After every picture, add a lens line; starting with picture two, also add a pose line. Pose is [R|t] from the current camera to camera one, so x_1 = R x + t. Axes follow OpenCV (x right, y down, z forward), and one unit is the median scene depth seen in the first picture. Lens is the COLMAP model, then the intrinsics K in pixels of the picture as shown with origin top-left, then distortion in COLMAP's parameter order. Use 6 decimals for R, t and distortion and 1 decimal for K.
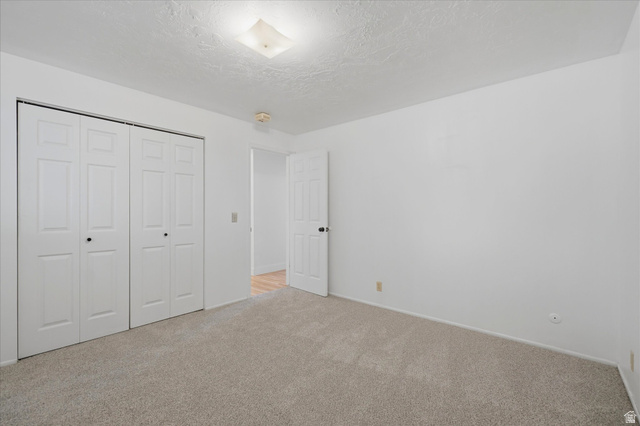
lens RADIAL K [[278.1, 0, 319.7], [0, 278.1, 213.1], [0, 0, 1]] dist [-0.002780, -0.000252]
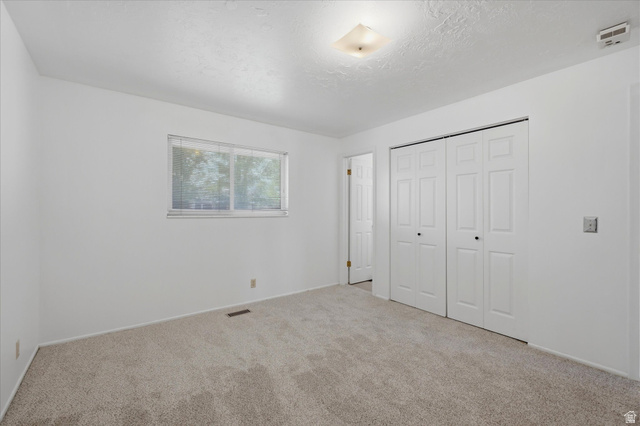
lens RADIAL K [[278.1, 0, 319.8], [0, 278.1, 210.9], [0, 0, 1]] dist [-0.002780, -0.000252]
pose [[-0.213786, -0.010122, -0.976828, 0.522284], [-0.014432, 0.999870, -0.007202, -0.002889], [0.976774, 0.012558, -0.213905, 0.699026]]
